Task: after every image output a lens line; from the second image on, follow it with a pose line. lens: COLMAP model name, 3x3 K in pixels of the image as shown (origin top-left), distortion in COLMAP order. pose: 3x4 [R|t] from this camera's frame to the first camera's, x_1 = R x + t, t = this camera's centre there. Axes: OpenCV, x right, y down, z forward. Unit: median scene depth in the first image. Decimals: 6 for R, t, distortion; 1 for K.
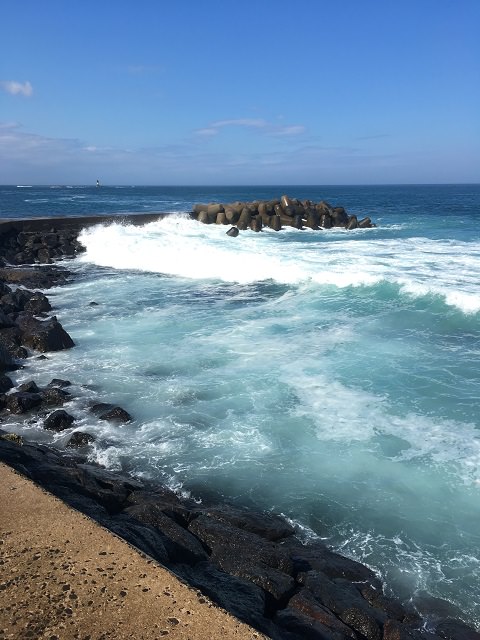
lens RADIAL K [[537.8, 0, 240.0], [0, 537.8, 320.0], [0, 0, 1]] dist [0.035971, 0.001400]
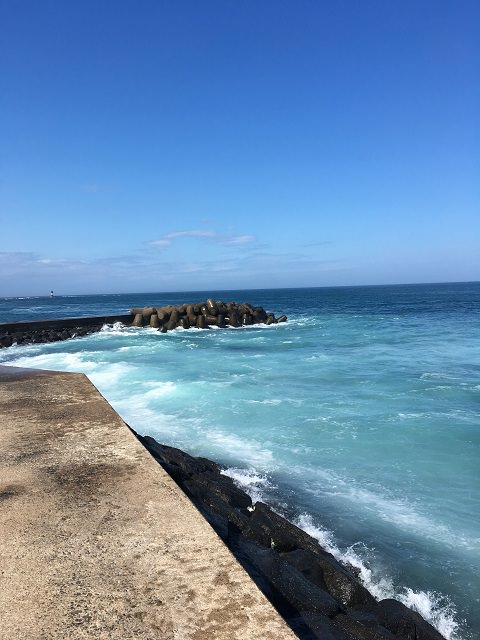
lens RADIAL K [[537.8, 0, 240.0], [0, 537.8, 320.0], [0, 0, 1]] dist [0.035971, 0.001400]
pose [[0.995946, -0.034830, 0.082936, 0.050052], [0.049862, 0.981146, -0.186724, 0.039751], [-0.074869, 0.190103, 0.978905, -0.157857]]
